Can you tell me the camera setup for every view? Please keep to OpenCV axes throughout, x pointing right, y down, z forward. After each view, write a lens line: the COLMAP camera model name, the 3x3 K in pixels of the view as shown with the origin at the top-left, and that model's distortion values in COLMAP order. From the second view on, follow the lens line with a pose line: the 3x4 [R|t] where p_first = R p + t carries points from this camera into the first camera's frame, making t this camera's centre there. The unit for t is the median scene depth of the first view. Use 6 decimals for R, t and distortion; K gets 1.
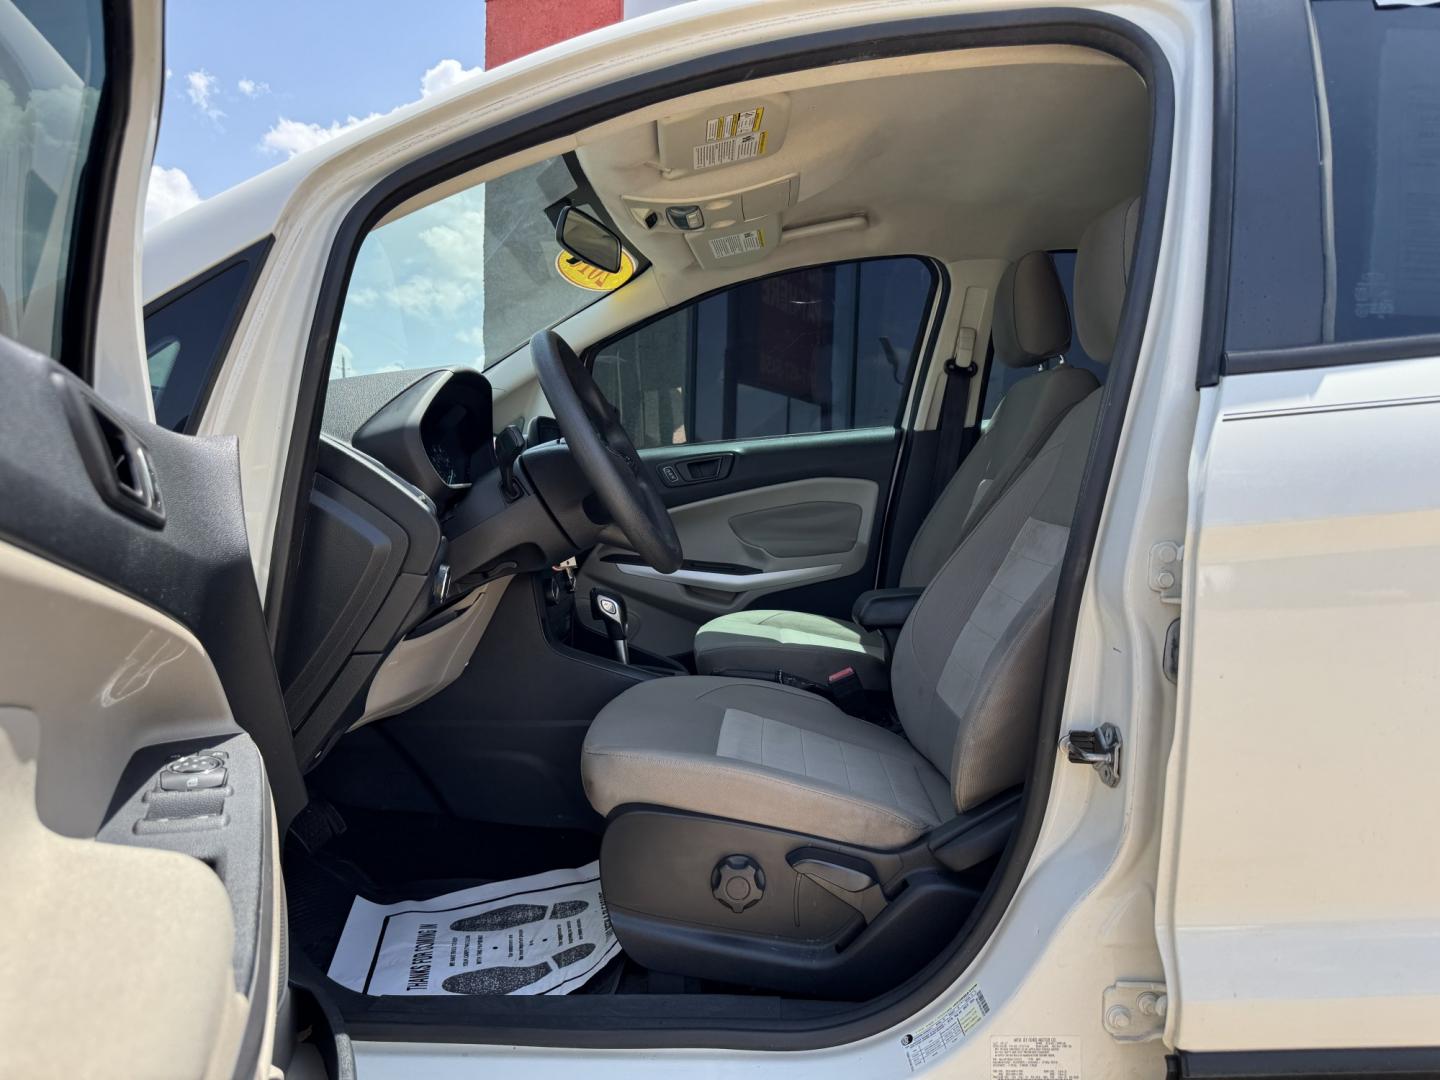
lens RADIAL K [[1044.5, 0, 720.0], [0, 1044.5, 540.0], [0, 0, 1]] dist [0.003300, 0.000209]
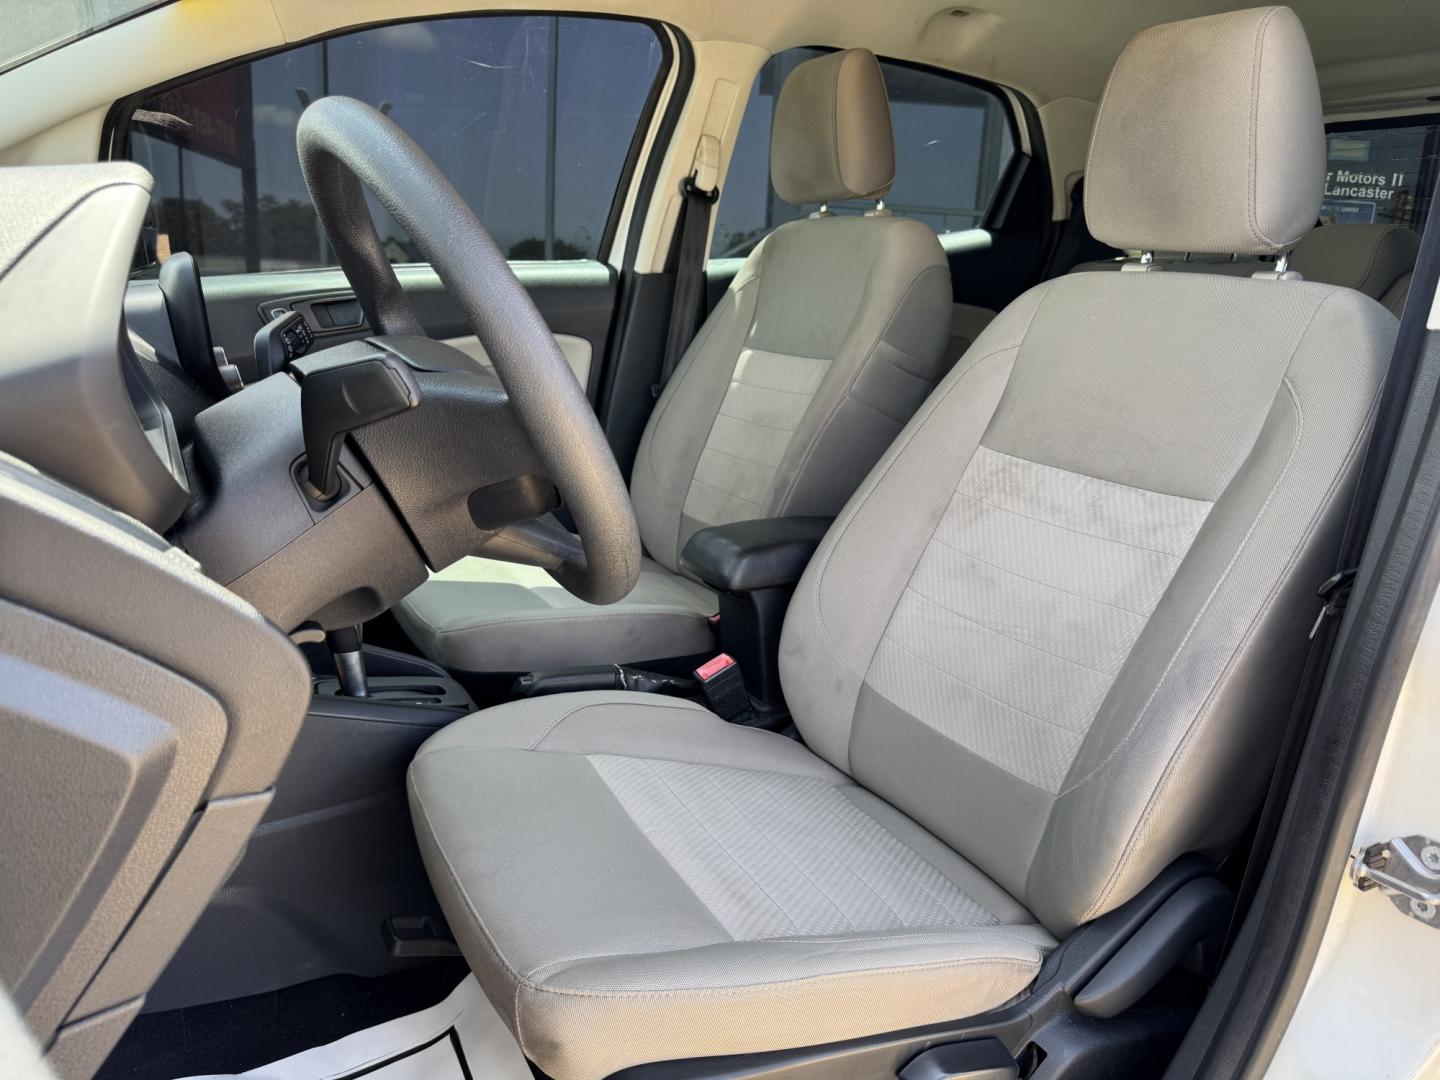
lens RADIAL K [[1044.5, 0, 720.0], [0, 1044.5, 540.0], [0, 0, 1]] dist [0.003300, 0.000209]
pose [[0.853277, -0.091076, 0.513444, -0.168372], [-0.015709, 0.979693, 0.199887, -0.068501], [-0.521222, -0.178624, 0.834518, 0.316450]]
